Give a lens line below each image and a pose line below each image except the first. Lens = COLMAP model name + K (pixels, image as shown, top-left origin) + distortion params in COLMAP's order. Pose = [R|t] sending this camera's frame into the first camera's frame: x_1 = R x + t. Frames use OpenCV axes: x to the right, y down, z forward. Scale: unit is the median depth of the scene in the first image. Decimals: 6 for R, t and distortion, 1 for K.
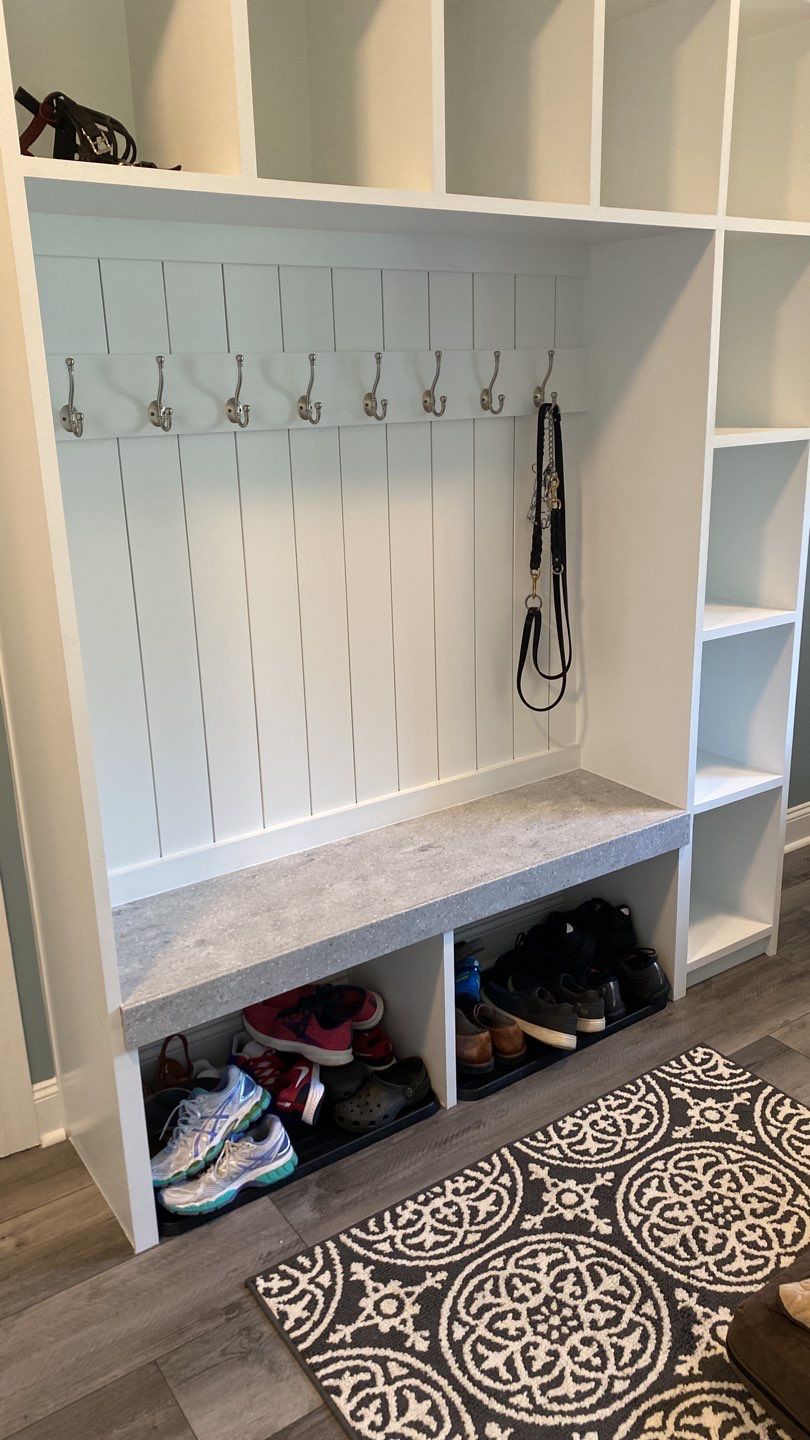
lens RADIAL K [[1094.5, 0, 413.9], [0, 1094.5, 720.3], [0, 0, 1]] dist [0.023588, -0.011669]
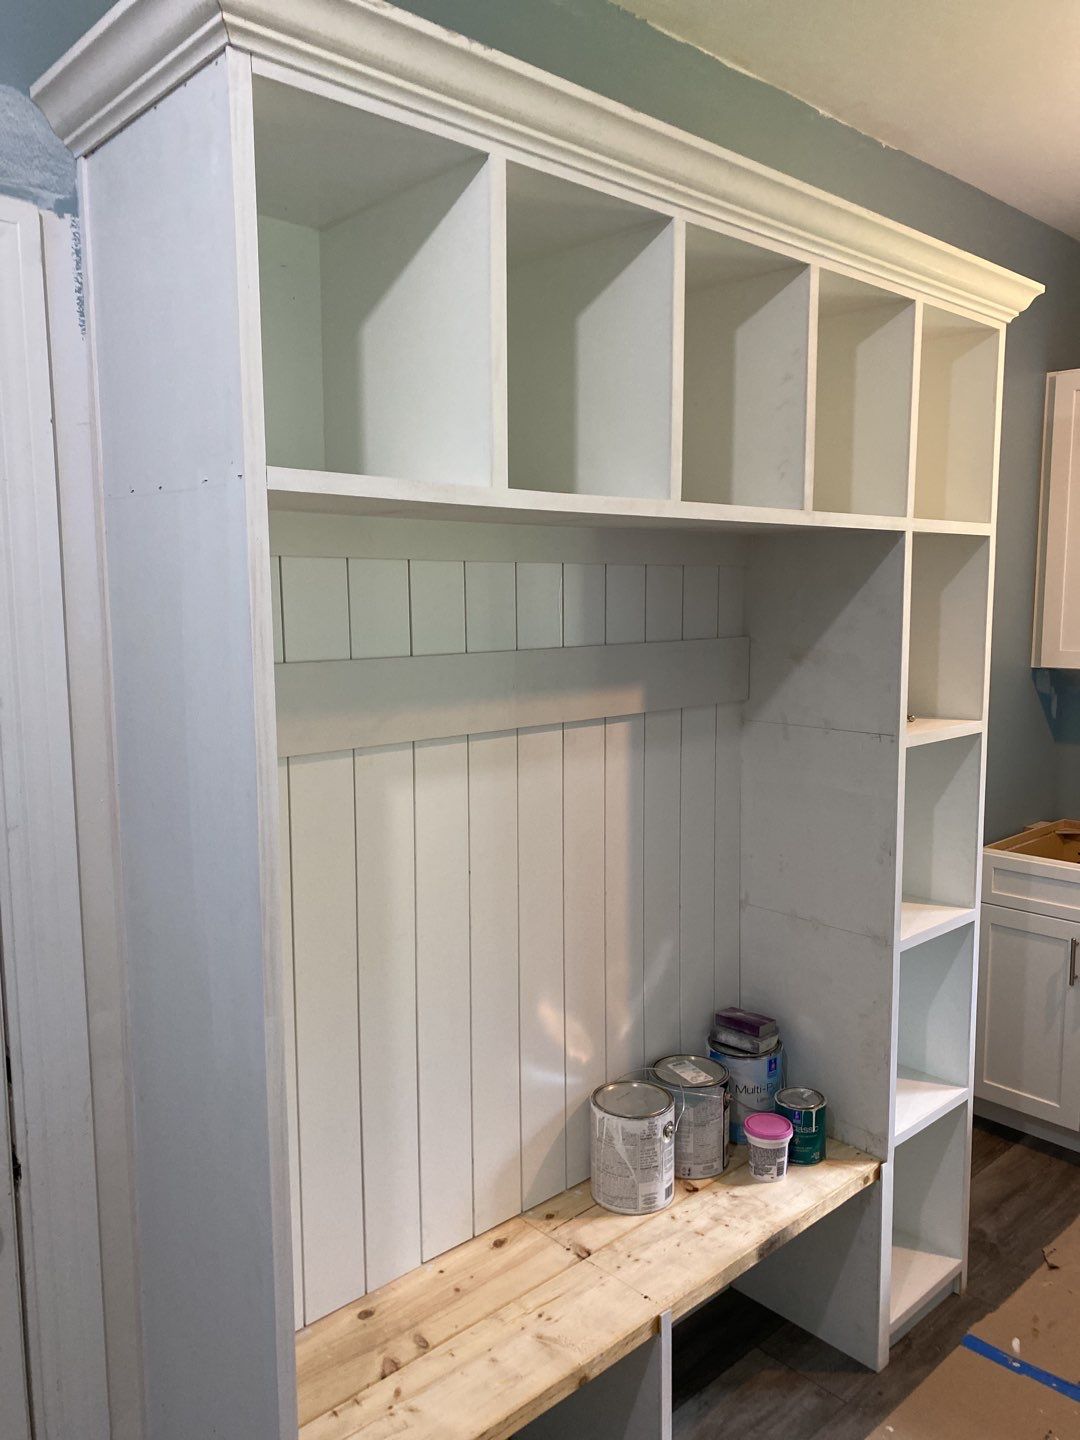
lens RADIAL K [[1096.7, 0, 547.9], [0, 1096.7, 724.8], [0, 0, 1]] dist [0.043984, -0.043695]
pose [[0.988640, 0.000466, 0.150305, -0.176418], [0.026901, 0.983301, -0.179988, -0.109287], [-0.147879, 0.181987, 0.972118, 0.131714]]
